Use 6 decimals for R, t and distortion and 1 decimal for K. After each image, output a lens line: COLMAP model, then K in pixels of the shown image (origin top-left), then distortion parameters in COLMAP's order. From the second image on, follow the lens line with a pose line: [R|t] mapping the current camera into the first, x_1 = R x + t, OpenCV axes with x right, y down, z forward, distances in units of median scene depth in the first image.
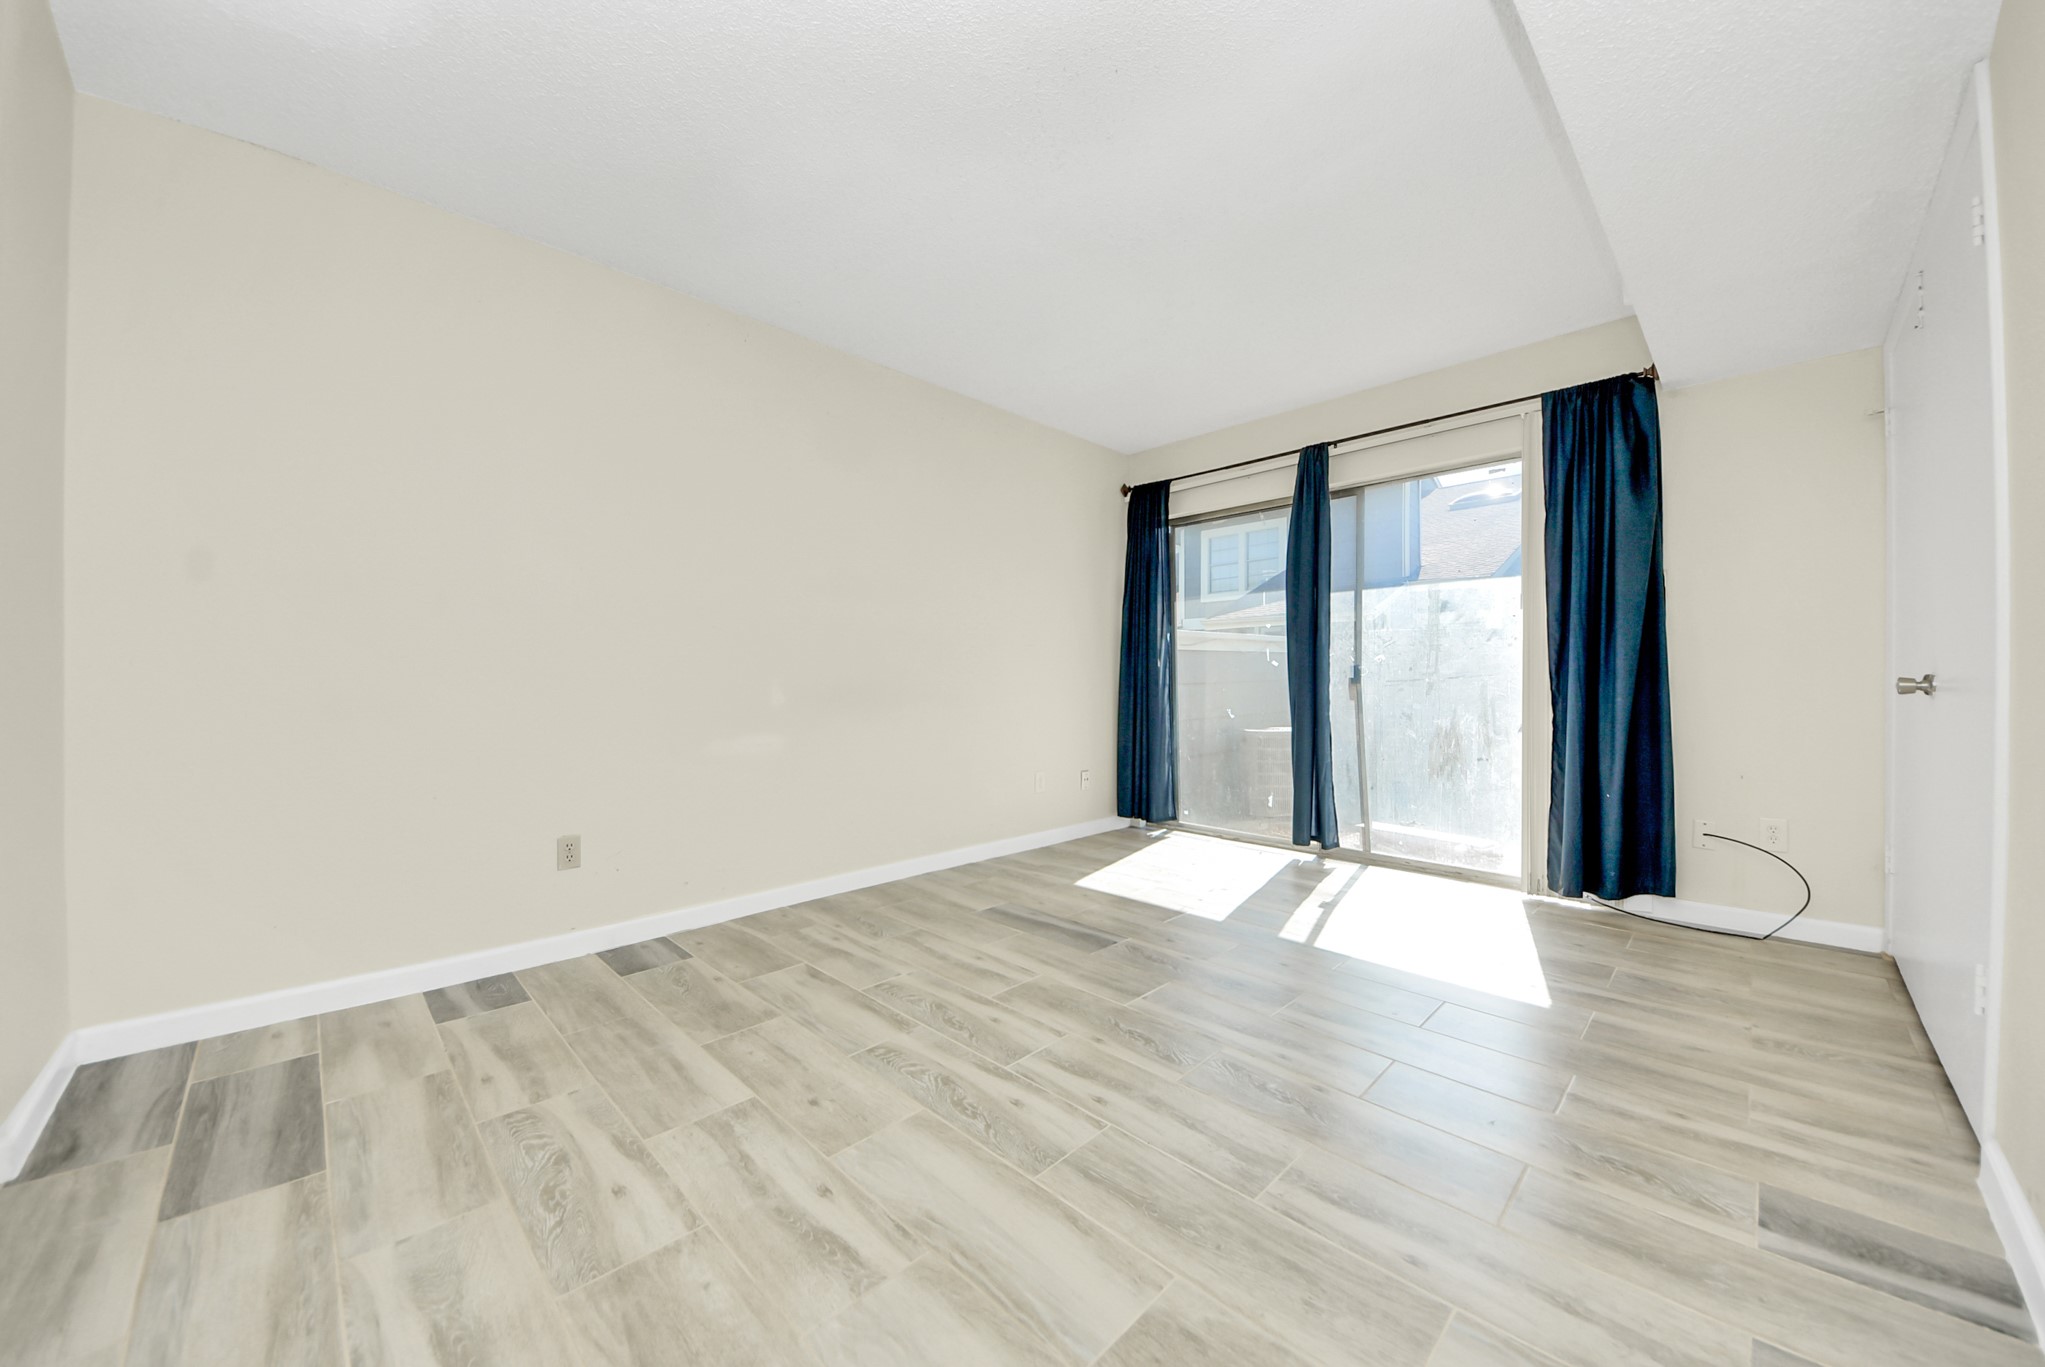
lens RADIAL K [[741.0, 0, 1031.9], [0, 741.0, 689.7], [0, 0, 1]] dist [0.006230, -0.008848]
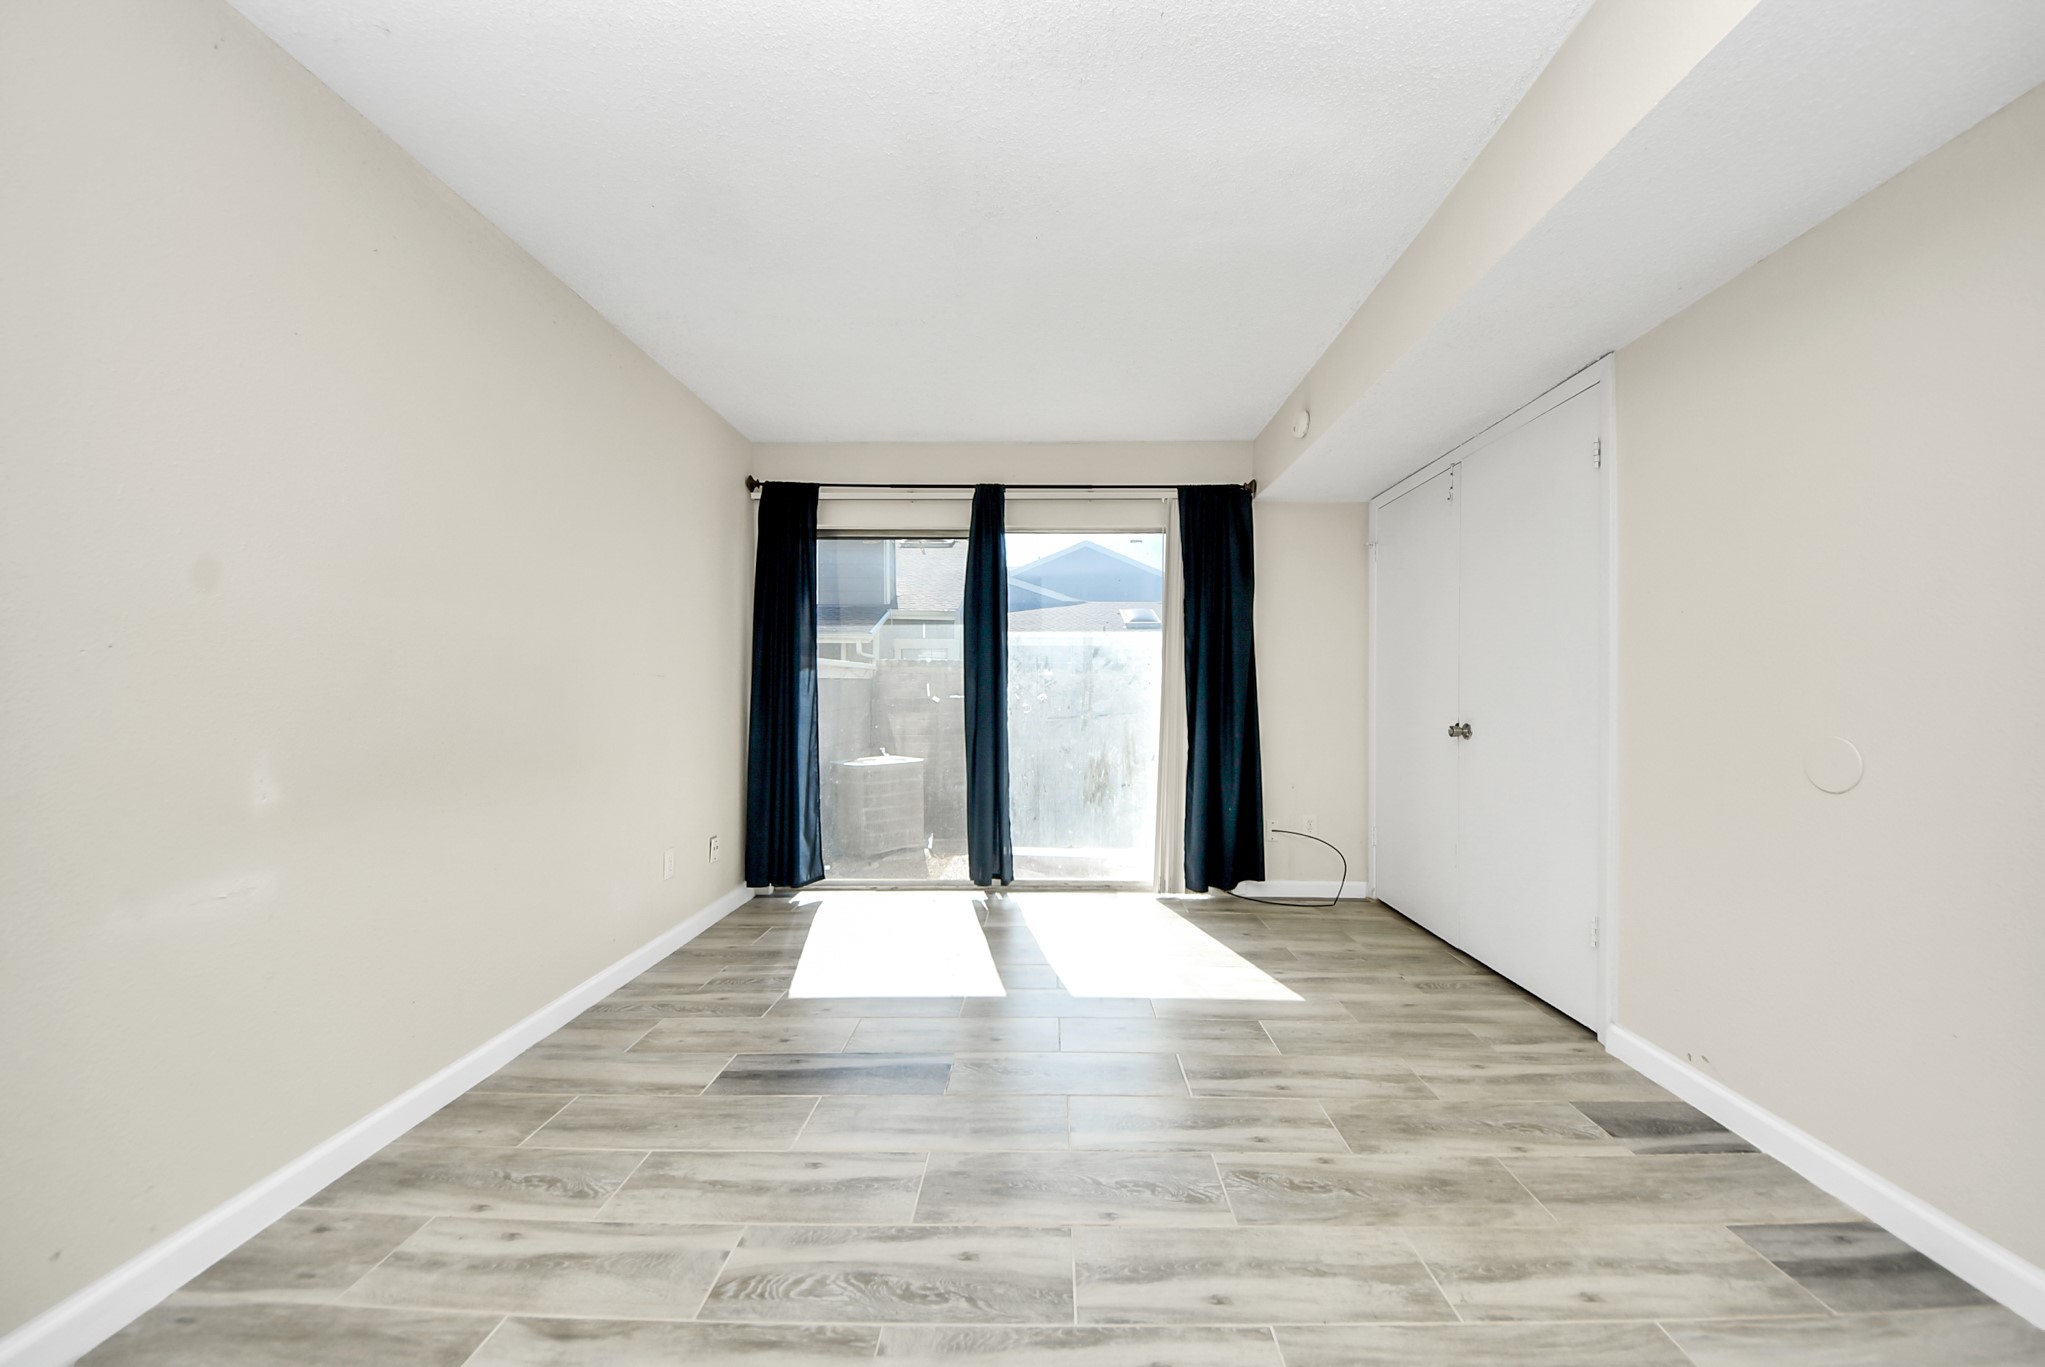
lens RADIAL K [[741.0, 0, 1026.0], [0, 741.0, 669.7], [0, 0, 1]] dist [0.006230, -0.008848]
pose [[0.710086, 0.017154, 0.703906, -0.393497], [0.003122, 0.999617, -0.027510, -0.067152], [-0.704108, 0.021732, 0.709760, 0.348616]]
